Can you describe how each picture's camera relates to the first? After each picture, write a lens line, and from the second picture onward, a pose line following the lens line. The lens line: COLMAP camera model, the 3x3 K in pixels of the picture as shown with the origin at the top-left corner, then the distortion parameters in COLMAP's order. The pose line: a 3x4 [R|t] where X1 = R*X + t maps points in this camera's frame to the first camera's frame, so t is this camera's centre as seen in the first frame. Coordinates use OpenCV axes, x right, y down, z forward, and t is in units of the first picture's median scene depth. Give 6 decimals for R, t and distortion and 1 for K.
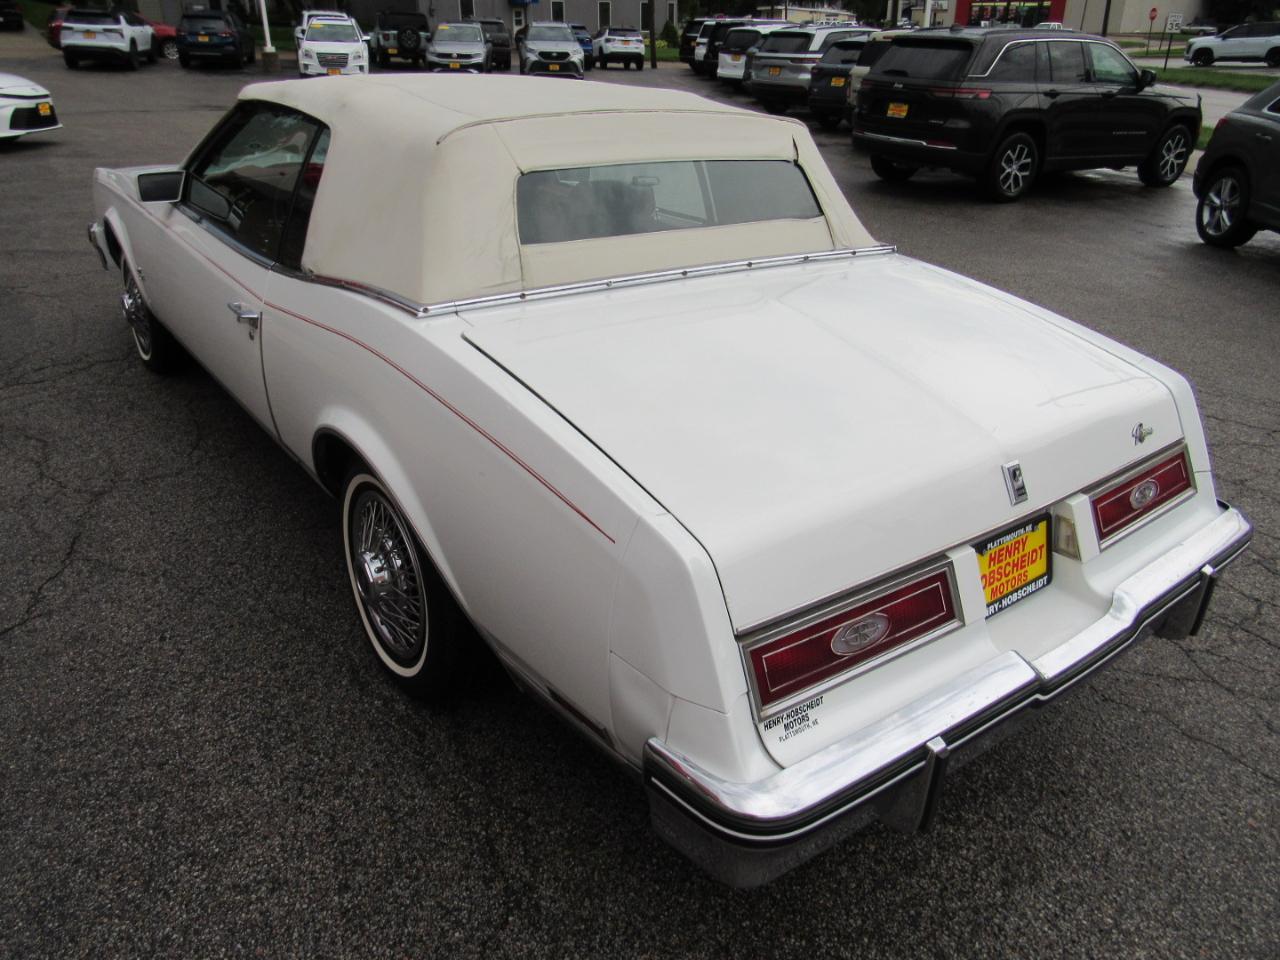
lens RADIAL K [[922.7, 0, 640.0], [0, 922.7, 480.0], [0, 0, 1]] dist [-0.011327, -0.000061]
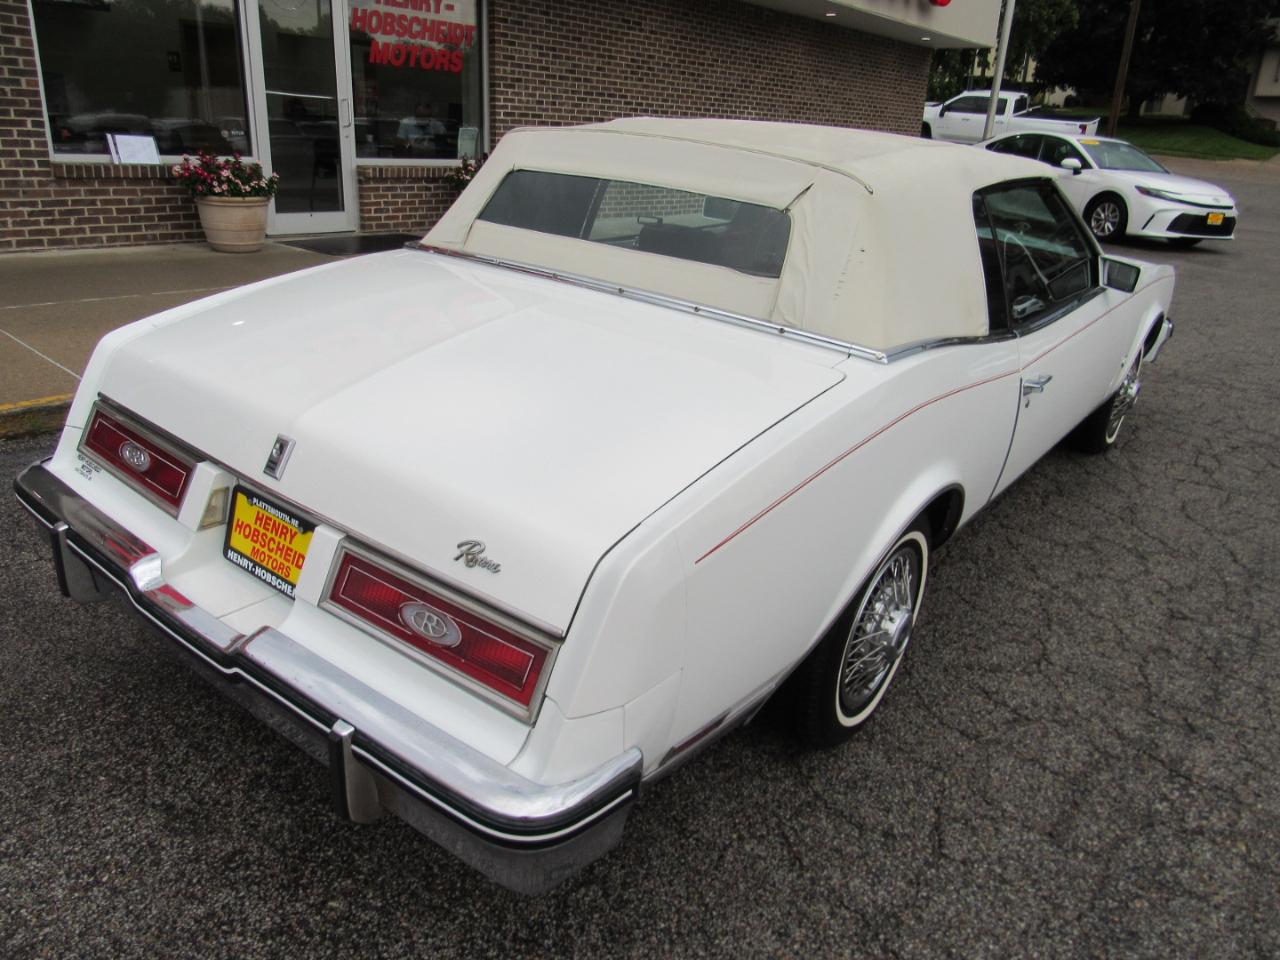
lens RADIAL K [[934.7, 0, 633.3], [0, 934.7, 484.5], [0, 0, 1]] dist [-0.013644, -0.000280]
pose [[0.243768, 0.355049, -0.902506, 1.300404], [-0.469202, 0.857599, 0.210651, -0.331400], [0.848780, 0.372108, 0.375645, 0.883291]]
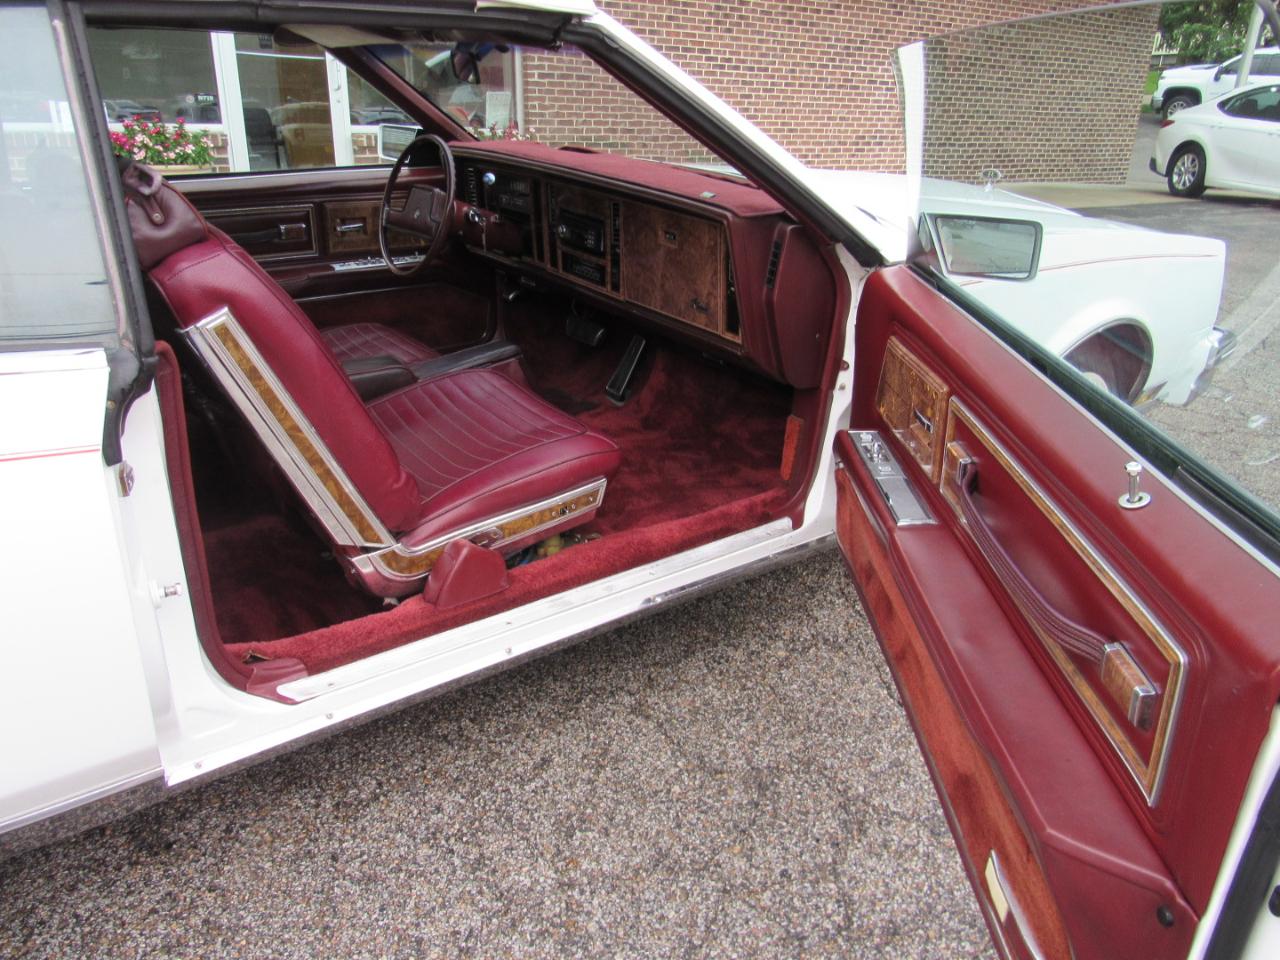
lens RADIAL K [[944.6, 0, 640.0], [0, 944.6, 480.0], [0, 0, 1]] dist [-0.071145, 0.071606]
pose [[-0.032791, 0.361236, -0.931898, 0.648480], [-0.457121, 0.823742, 0.335395, -0.745076], [0.888800, 0.436988, 0.138117, 2.016975]]
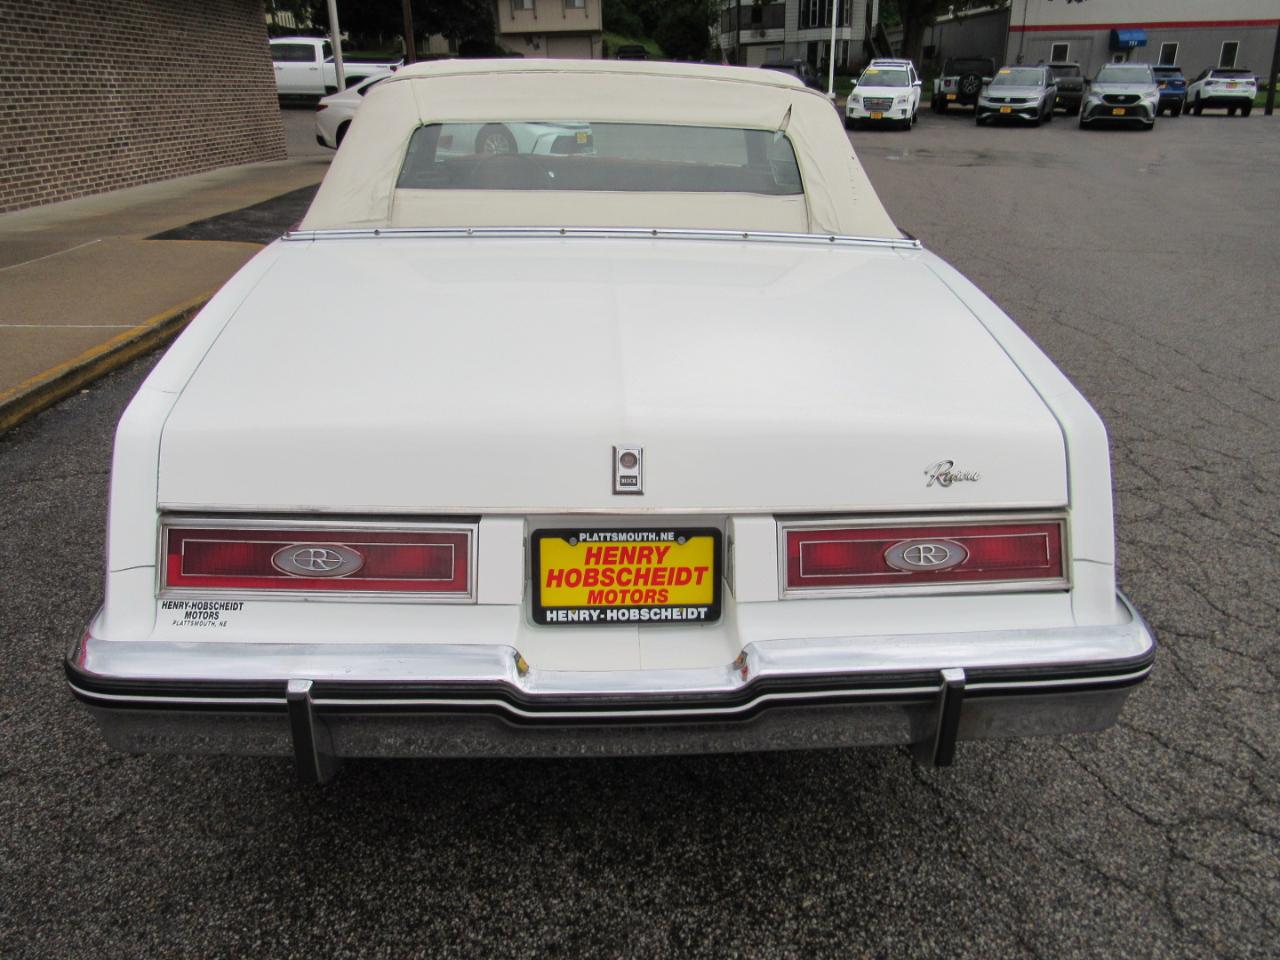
lens RADIAL K [[922.7, 0, 640.0], [0, 922.7, 480.0], [0, 0, 1]] dist [-0.011327, -0.000061]
pose [[0.827531, 0.201103, -0.524167, 0.784667], [-0.226861, 0.973804, 0.015453, -0.002986], [0.513544, 0.106125, 0.851475, 0.279485]]
